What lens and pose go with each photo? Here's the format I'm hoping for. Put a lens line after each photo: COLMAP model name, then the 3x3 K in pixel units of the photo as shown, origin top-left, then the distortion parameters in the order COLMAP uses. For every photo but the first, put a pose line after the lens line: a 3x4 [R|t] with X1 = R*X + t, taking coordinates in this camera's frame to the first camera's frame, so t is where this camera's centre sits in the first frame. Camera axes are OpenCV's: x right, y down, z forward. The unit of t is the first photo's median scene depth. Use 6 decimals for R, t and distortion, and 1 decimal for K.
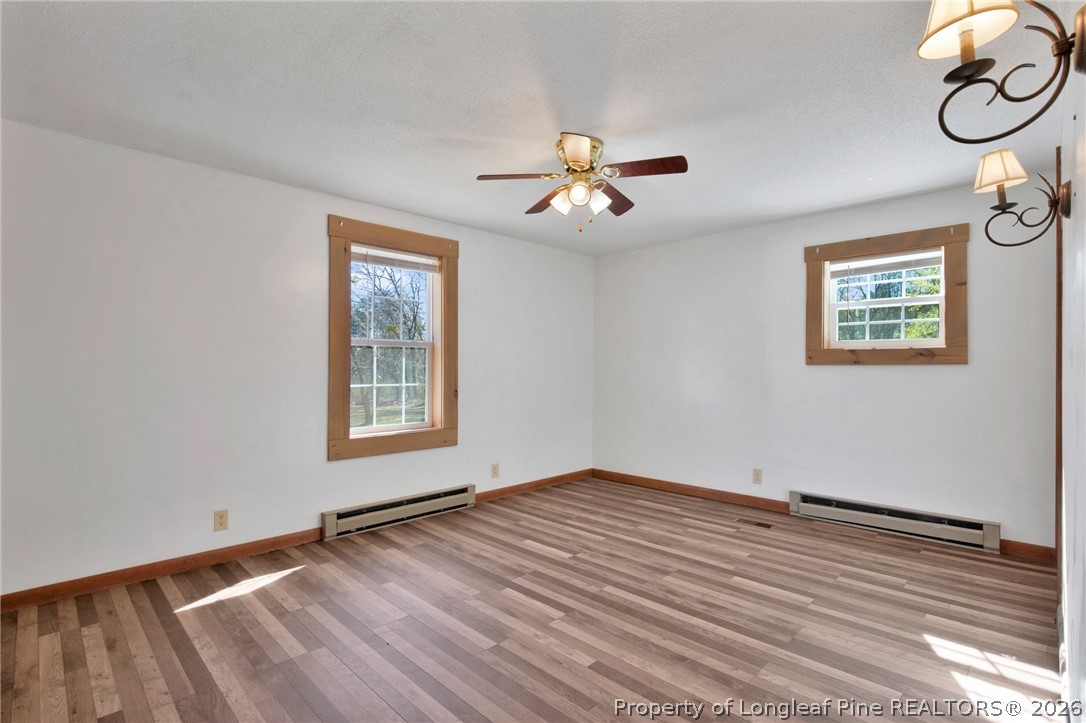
lens RADIAL K [[500.2, 0, 543.0], [0, 500.2, 361.5], [0, 0, 1]] dist [-0.011611, -0.000006]
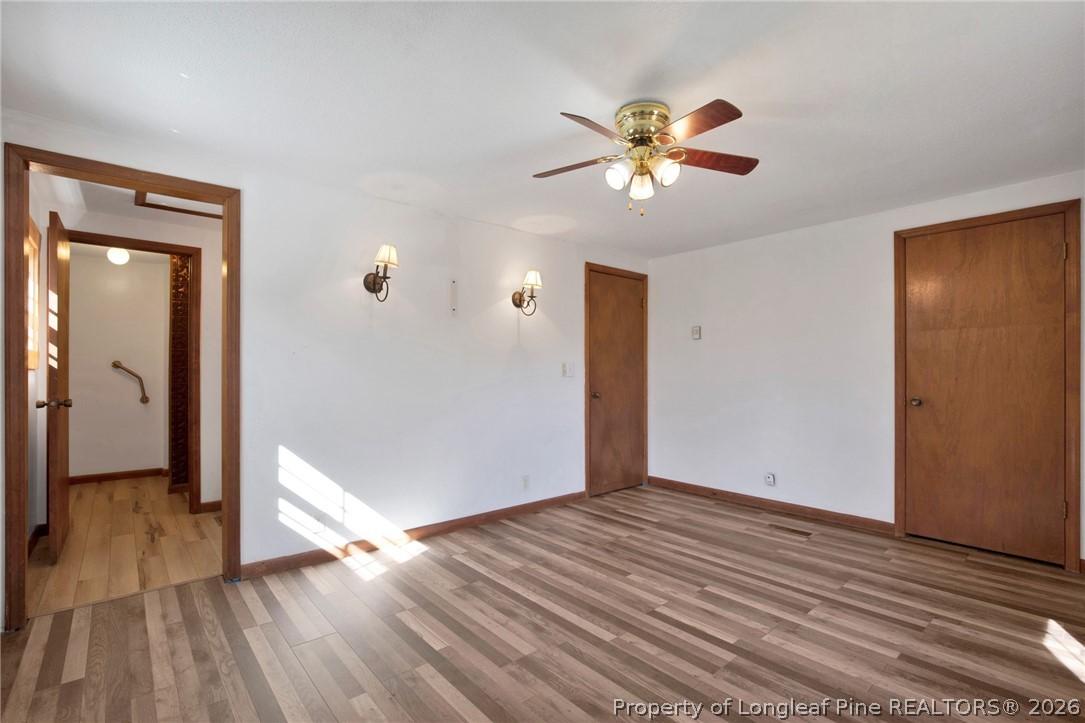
lens RADIAL K [[499.8, 0, 542.5], [0, 499.8, 361.5], [0, 0, 1]] dist [-0.011611, -0.000006]
pose [[-0.997404, -0.002230, 0.071974, 0.196226], [-0.004158, 0.999636, -0.026644, 0.014910], [-0.071888, -0.026874, -0.997051, 1.979176]]
